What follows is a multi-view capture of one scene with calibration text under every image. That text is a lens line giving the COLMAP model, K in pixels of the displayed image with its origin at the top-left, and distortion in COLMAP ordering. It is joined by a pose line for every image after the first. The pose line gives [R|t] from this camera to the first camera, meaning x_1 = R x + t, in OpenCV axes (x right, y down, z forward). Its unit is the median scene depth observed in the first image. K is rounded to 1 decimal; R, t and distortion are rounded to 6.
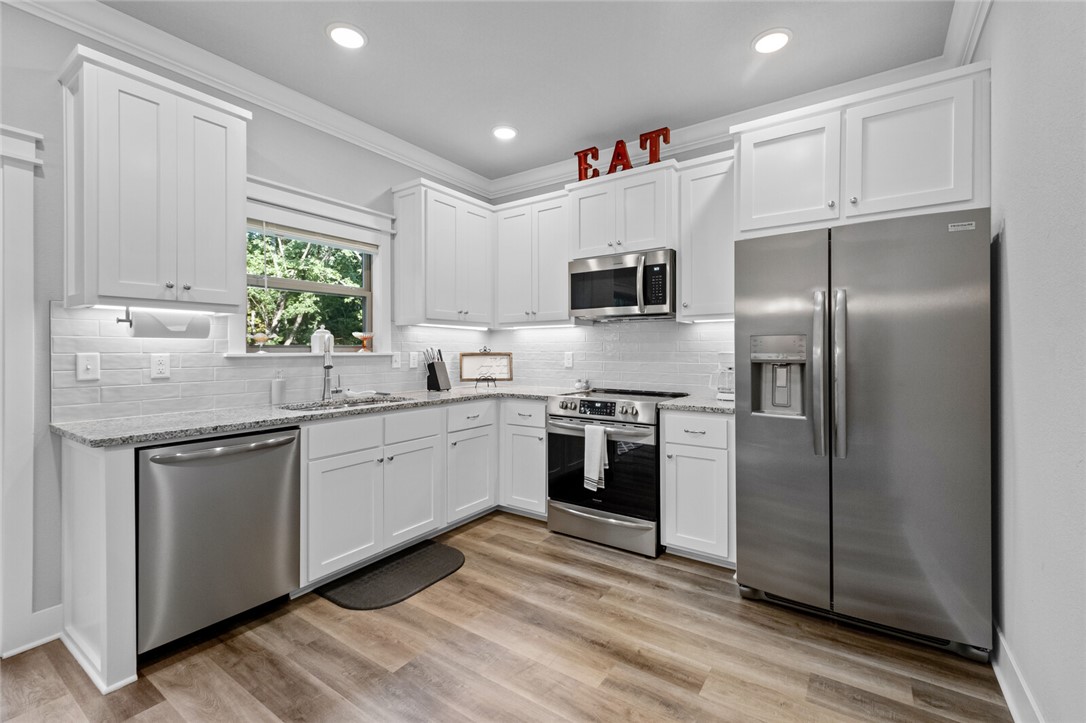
lens RADIAL K [[469.4, 0, 531.4], [0, 469.4, 350.8], [0, 0, 1]] dist [0.007652, -0.000009]
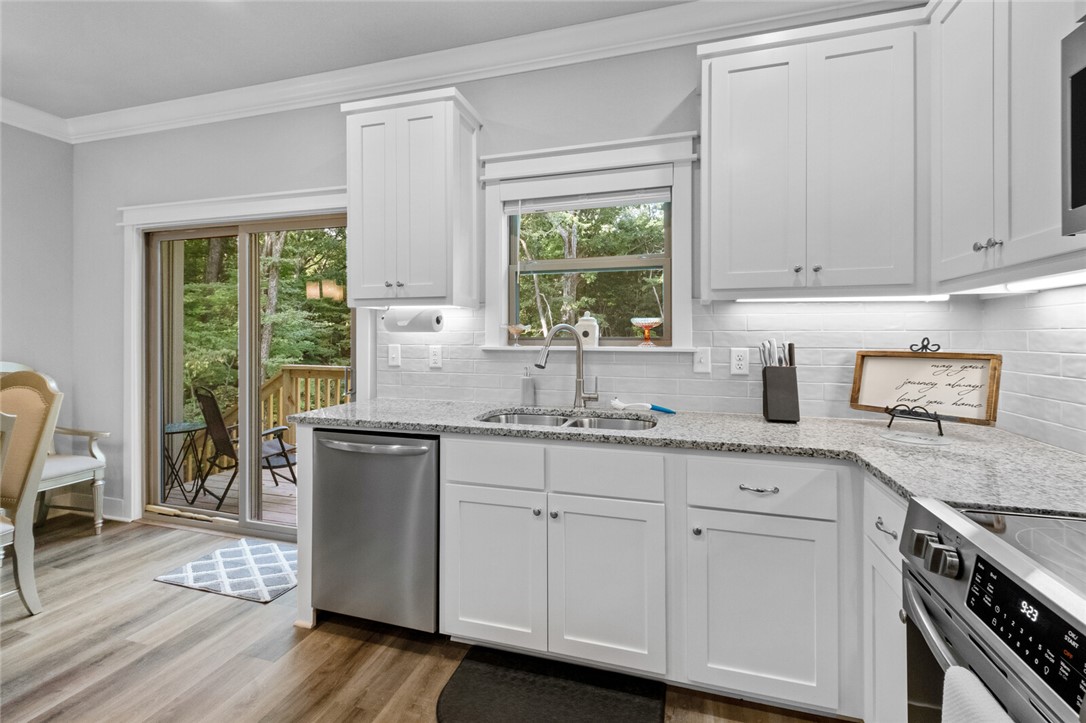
lens RADIAL K [[469.4, 0, 546.8], [0, 469.4, 333.0], [0, 0, 1]] dist [0.007652, -0.000009]
pose [[0.332895, -0.003789, -0.942956, 0.268162], [-0.002100, 0.999986, -0.004759, -0.014579], [0.942962, 0.003564, 0.332883, 0.684433]]
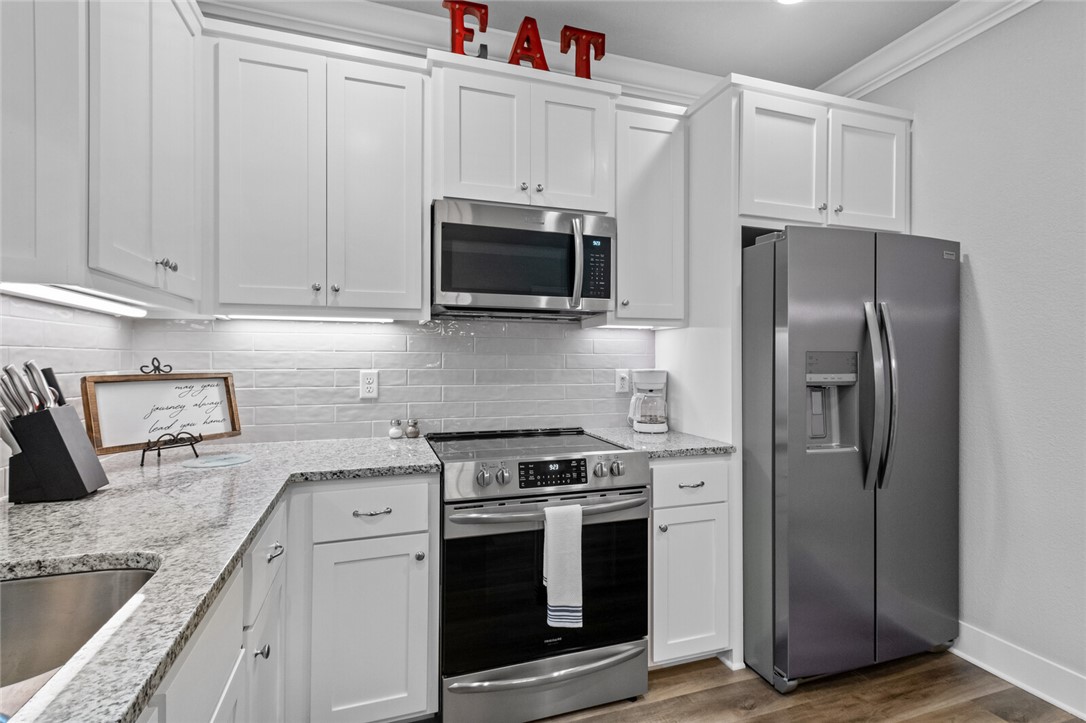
lens RADIAL K [[514.5, 0, 544.0], [0, 514.5, 357.9], [0, 0, 1]] dist [0.010079, 0.000162]
pose [[0.583684, 0.003679, 0.811973, -0.349978], [-0.003599, 0.999992, -0.001944, -0.012923], [-0.811973, -0.001787, 0.583692, 0.629537]]
